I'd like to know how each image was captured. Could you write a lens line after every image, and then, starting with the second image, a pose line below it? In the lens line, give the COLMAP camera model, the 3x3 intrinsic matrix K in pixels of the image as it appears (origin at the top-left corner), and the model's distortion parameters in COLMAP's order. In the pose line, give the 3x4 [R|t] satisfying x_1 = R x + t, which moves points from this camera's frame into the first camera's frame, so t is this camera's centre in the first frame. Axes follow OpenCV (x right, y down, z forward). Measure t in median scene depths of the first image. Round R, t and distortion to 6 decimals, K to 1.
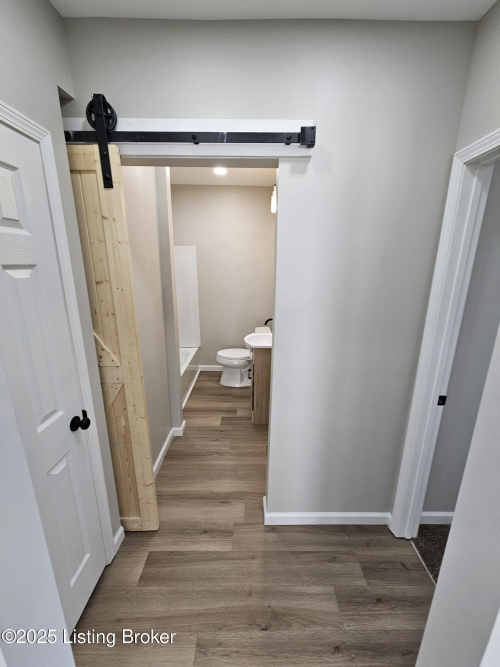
lens RADIAL K [[267.9, 0, 250.0], [0, 267.9, 333.5], [0, 0, 1]] dist [-0.000861, -0.000090]
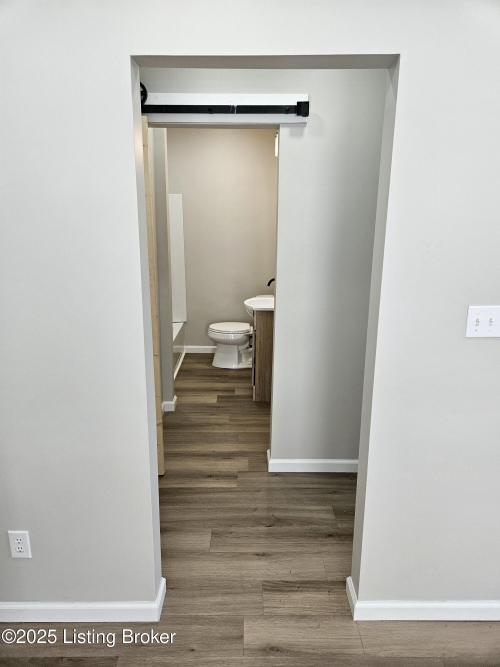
lens RADIAL K [[455.4, 0, 250.0], [0, 455.4, 333.5], [0, 0, 1]] dist [0.001494, 0.000012]
pose [[0.999838, -0.002657, 0.017805, -0.036435], [0.002929, 0.999879, -0.015281, 0.179154], [-0.017762, 0.015331, 0.999725, -0.588939]]
